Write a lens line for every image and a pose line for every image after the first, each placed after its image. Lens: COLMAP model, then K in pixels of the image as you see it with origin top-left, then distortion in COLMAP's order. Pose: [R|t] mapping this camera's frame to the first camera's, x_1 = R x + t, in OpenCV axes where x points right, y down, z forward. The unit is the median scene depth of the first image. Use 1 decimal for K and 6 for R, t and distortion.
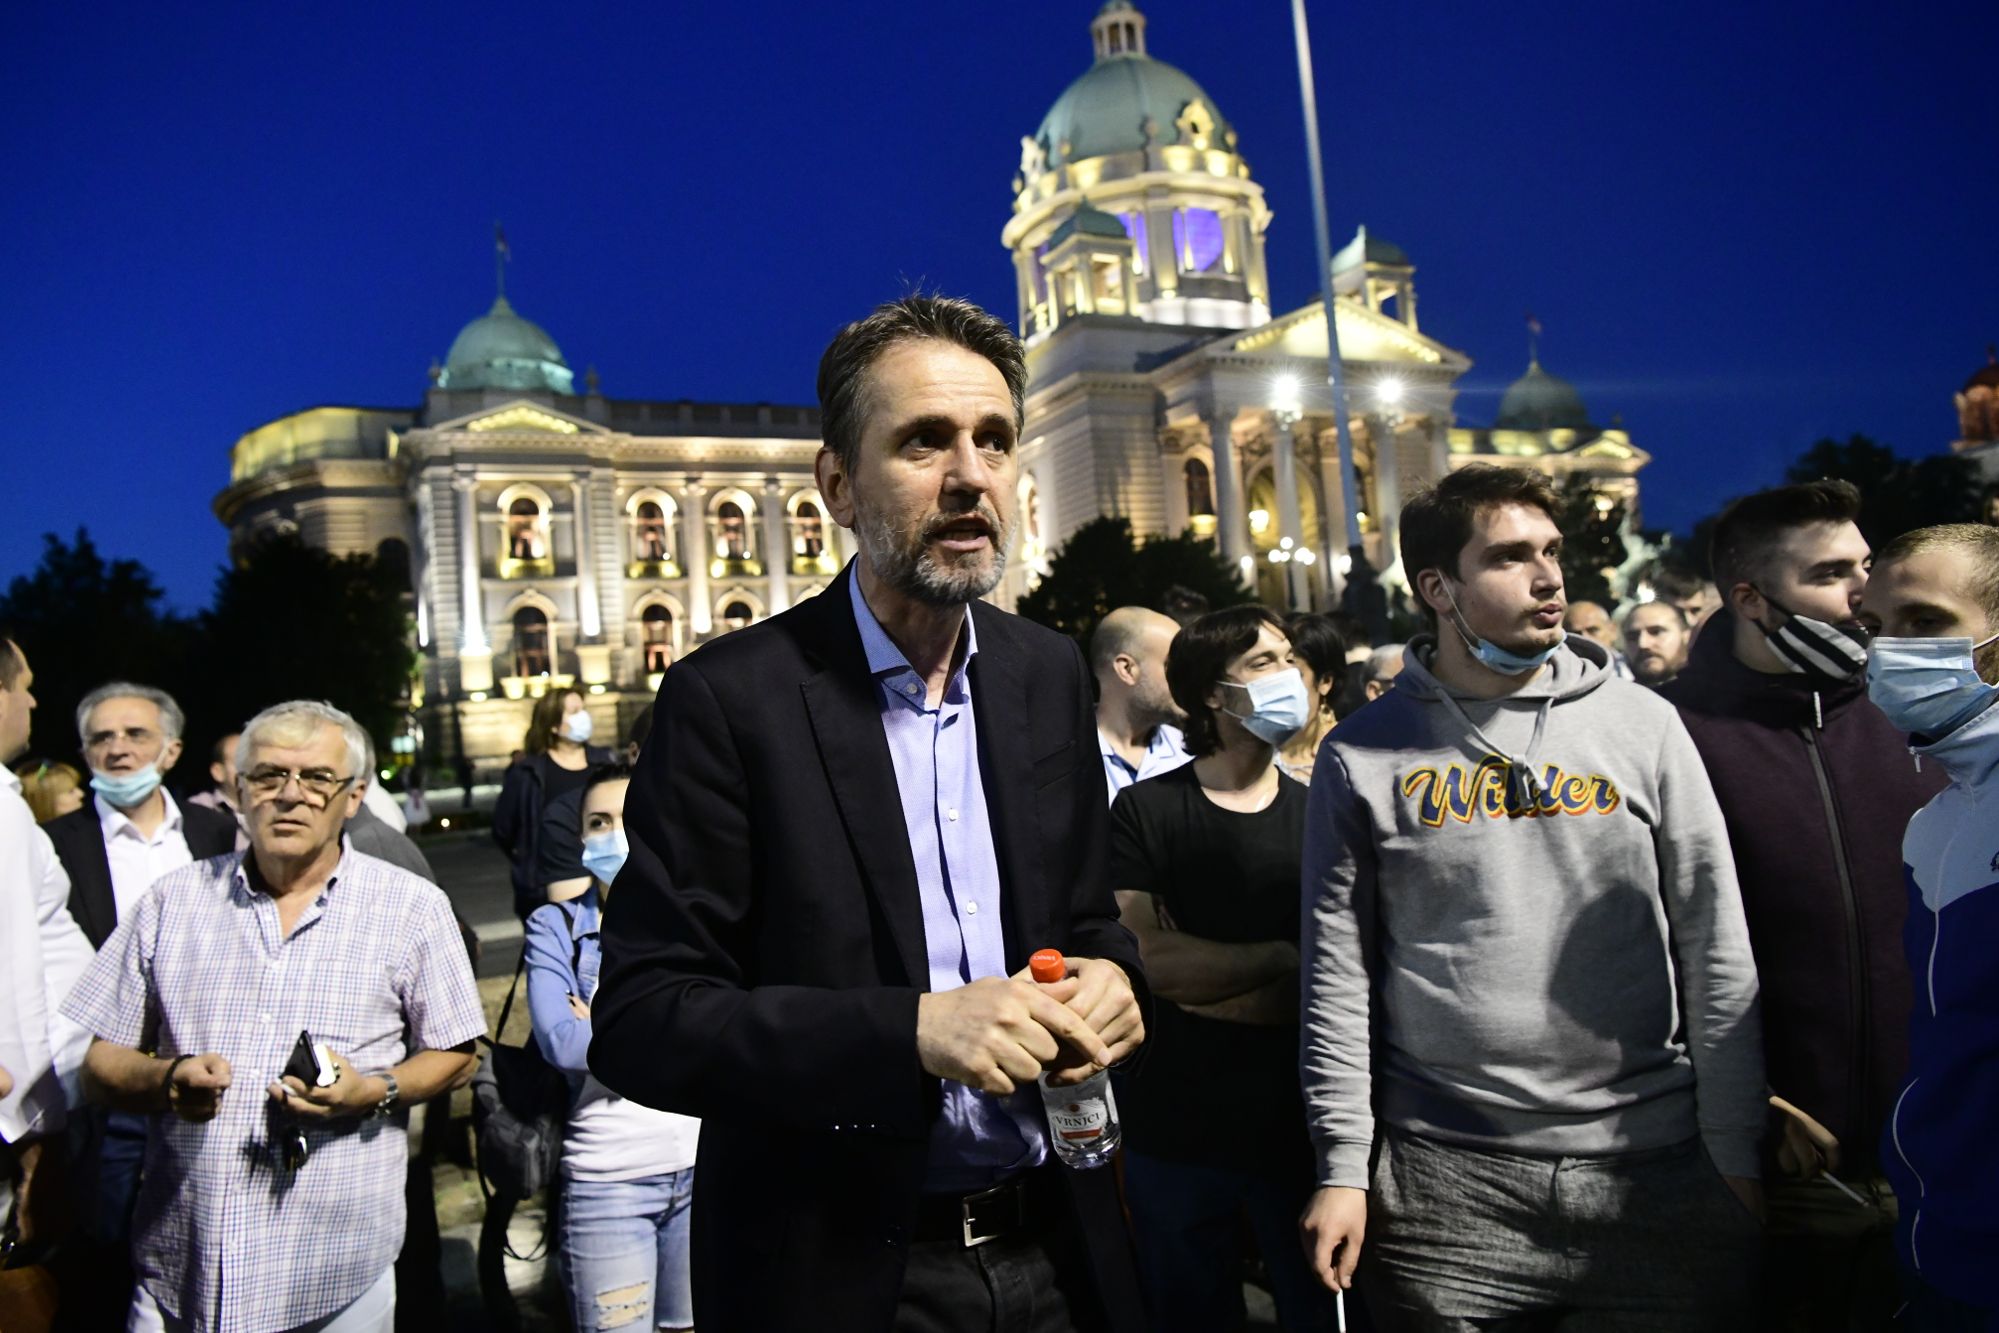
lens RADIAL K [[1386.7, 0, 986.1], [0, 1386.7, 633.1], [0, 0, 1]] dist [-0.002616, -0.003671]
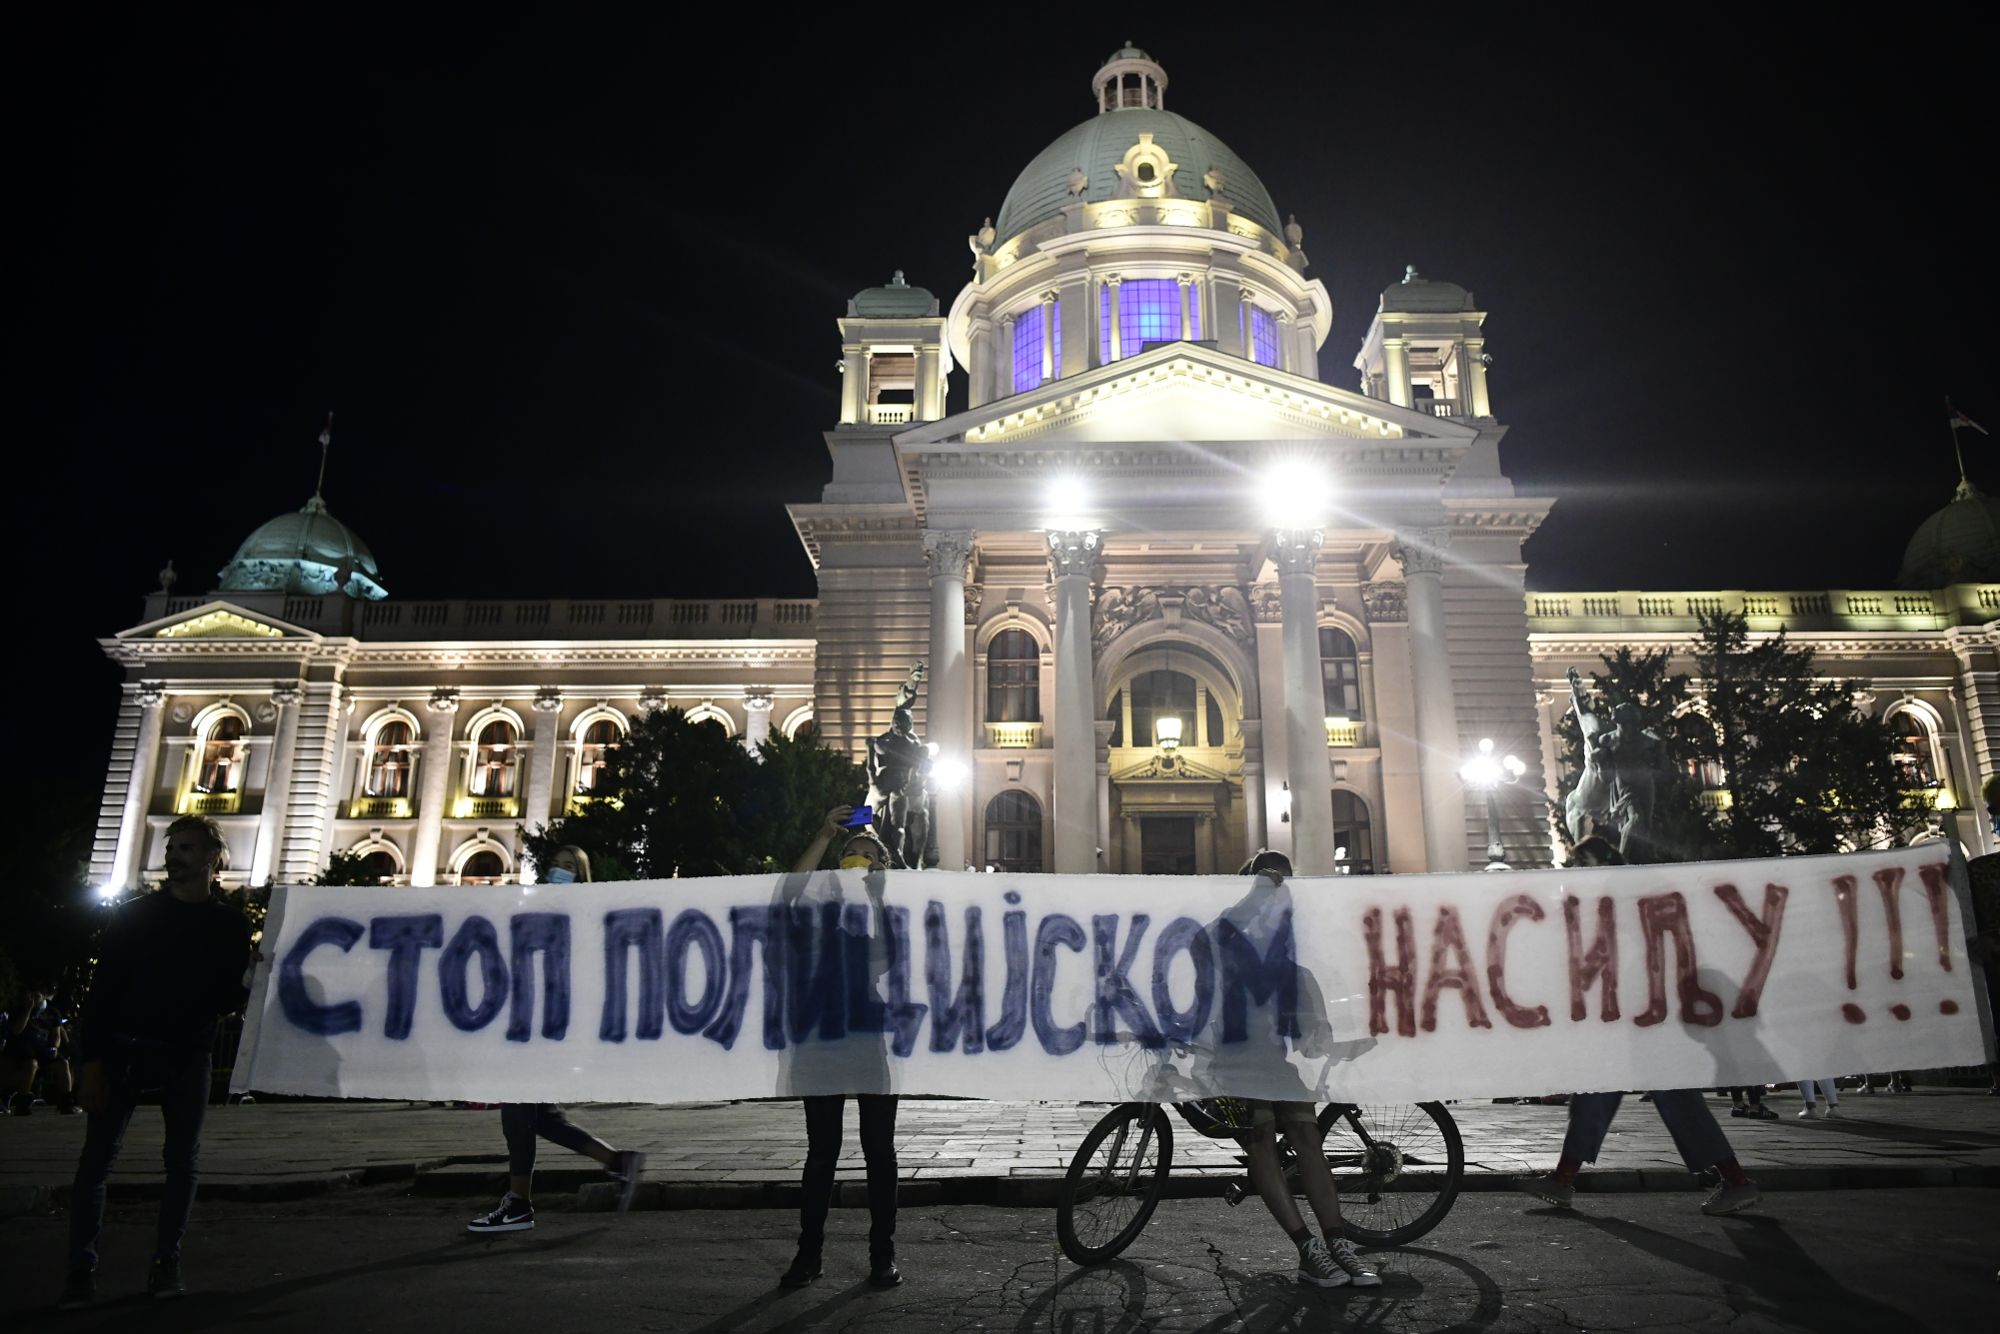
lens RADIAL K [[1400.6, 0, 1006.5], [0, 1400.6, 644.4], [0, 0, 1]] dist [-0.007756, -0.001466]
pose [[0.893155, -0.051657, -0.446772, 0.428036], [-0.036698, 0.981699, -0.186871, -0.001894], [0.448249, 0.183300, 0.874914, 0.445945]]
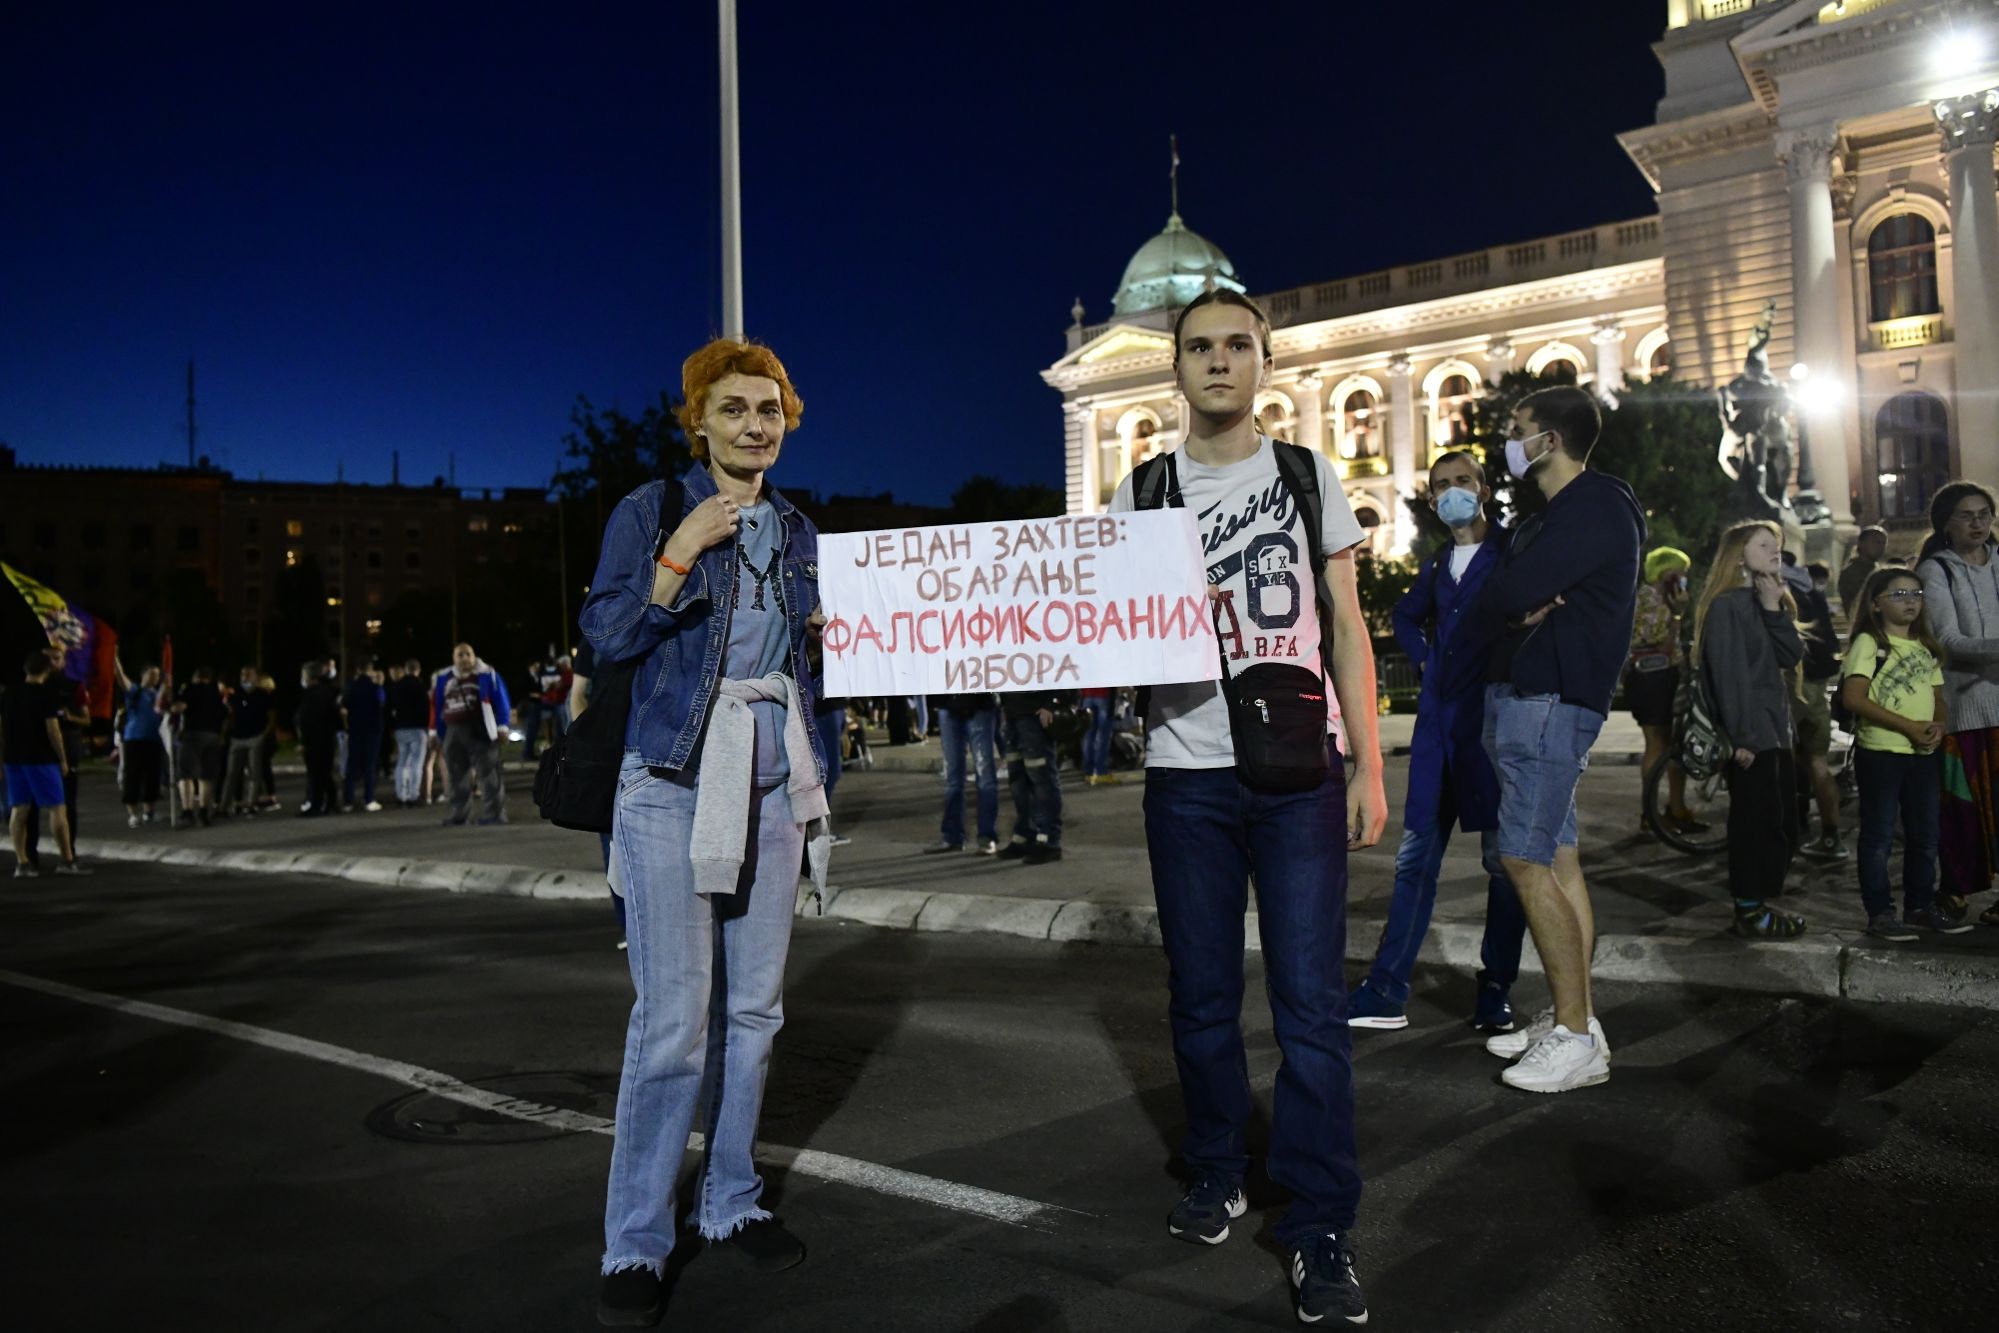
lens RADIAL K [[1386.7, 0, 986.1], [0, 1386.7, 633.1], [0, 0, 1]] dist [-0.002616, -0.003671]
pose [[0.476474, 0.028236, -0.878735, 0.473389], [0.055057, 0.996564, 0.061876, -0.011357], [0.877463, -0.077863, 0.473282, 0.388896]]
